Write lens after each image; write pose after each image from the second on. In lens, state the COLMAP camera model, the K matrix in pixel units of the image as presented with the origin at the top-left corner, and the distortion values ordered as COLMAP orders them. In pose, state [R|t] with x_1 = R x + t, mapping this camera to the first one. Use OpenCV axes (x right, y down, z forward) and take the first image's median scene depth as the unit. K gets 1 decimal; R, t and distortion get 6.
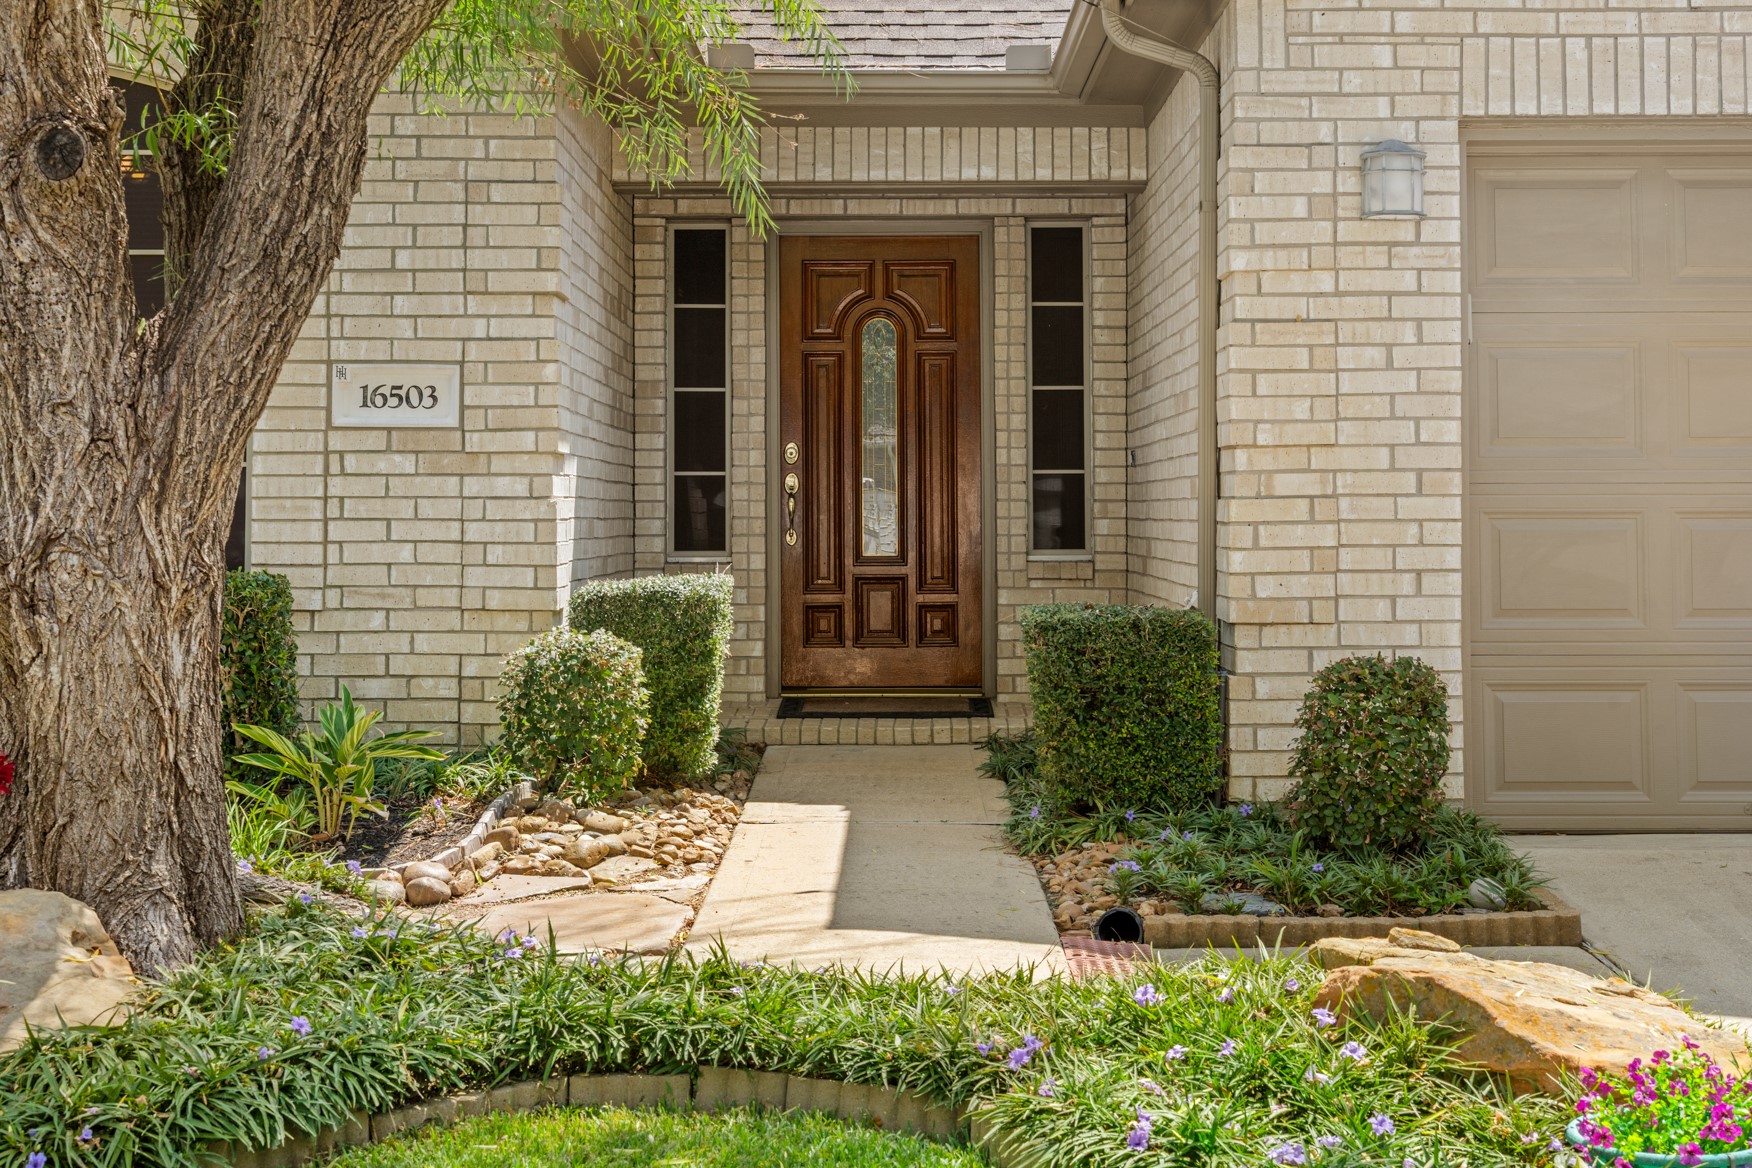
lens RADIAL K [[2455.7, 0, 876.6], [0, 2455.7, 581.6], [0, 0, 1]] dist [-0.014214, 0.000000]
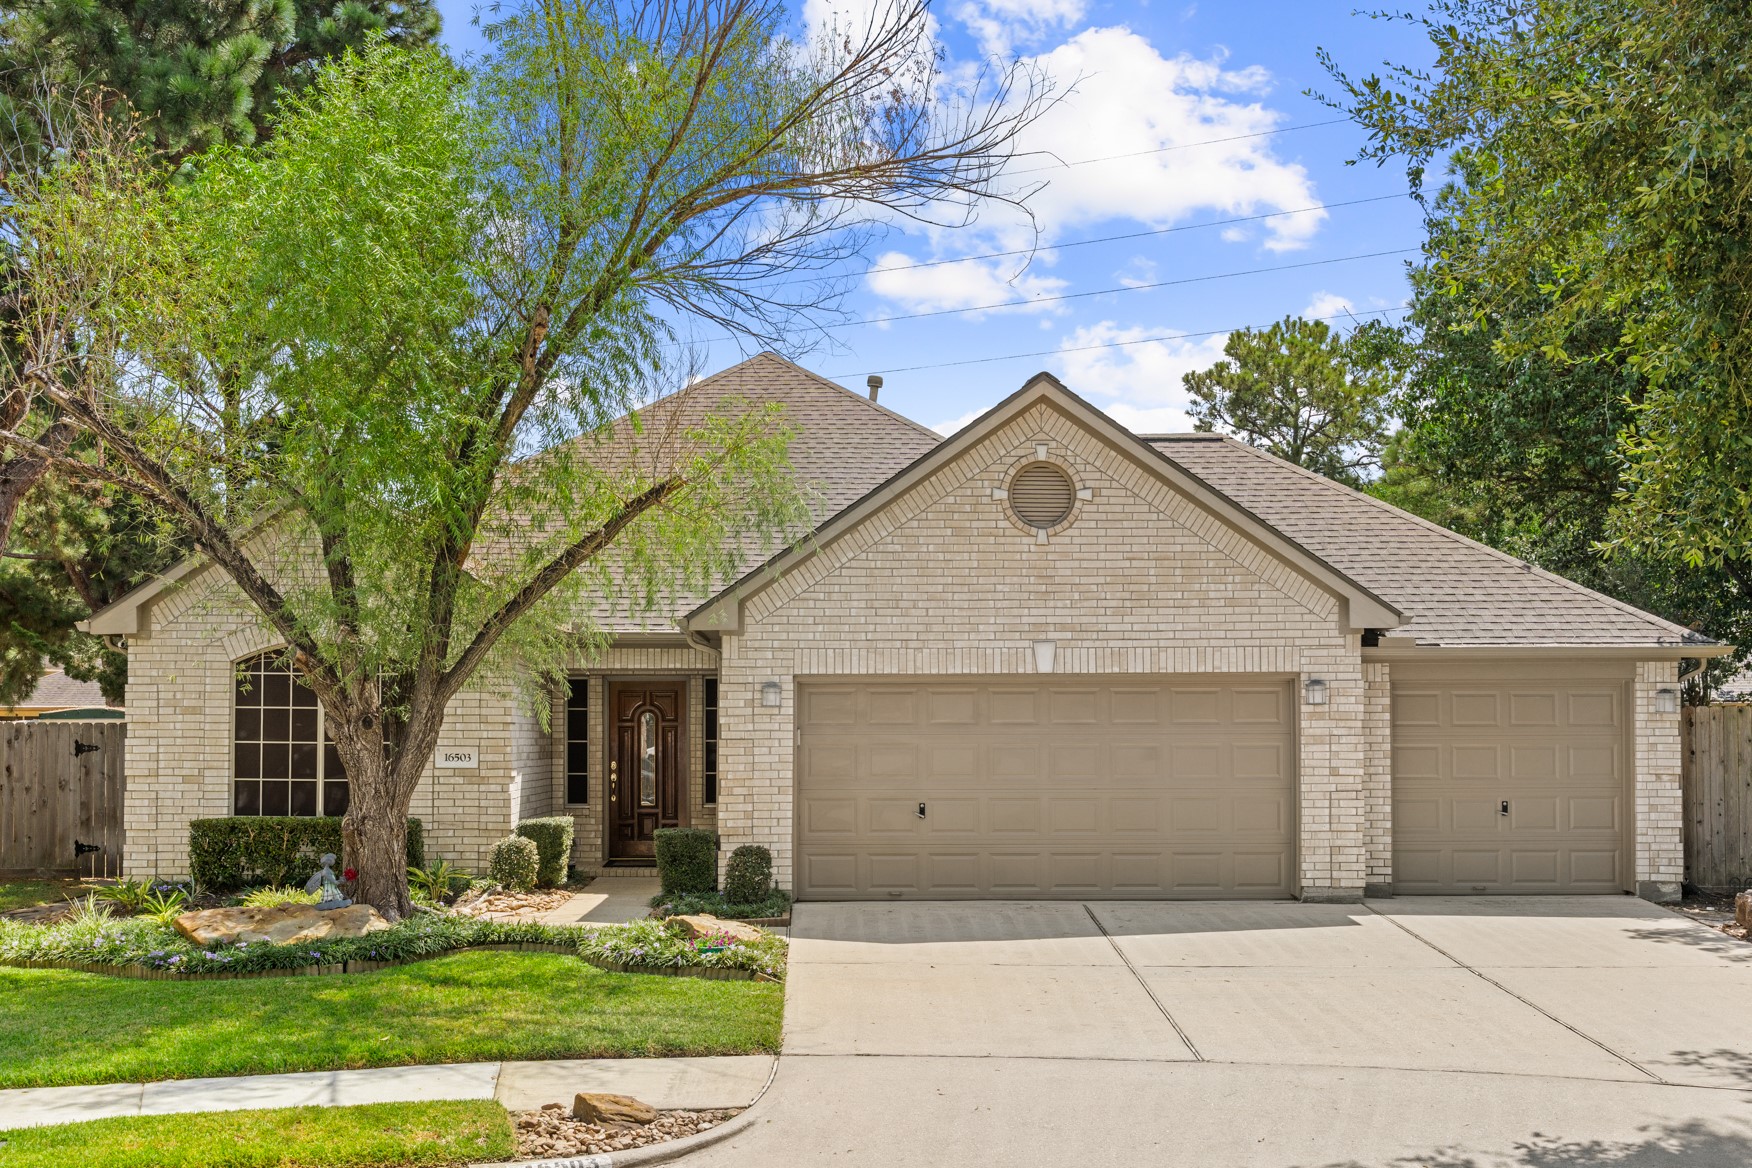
lens RADIAL K [[1825.3, 0, 870.6], [0, 1825.3, 812.3], [0, 0, 1]] dist [0.003628, 0.000000]
pose [[0.999889, -0.000073, 0.014907, 0.301024], [-0.000175, 0.999861, 0.016656, -0.050867], [-0.014907, -0.016657, 0.999750, -1.348216]]
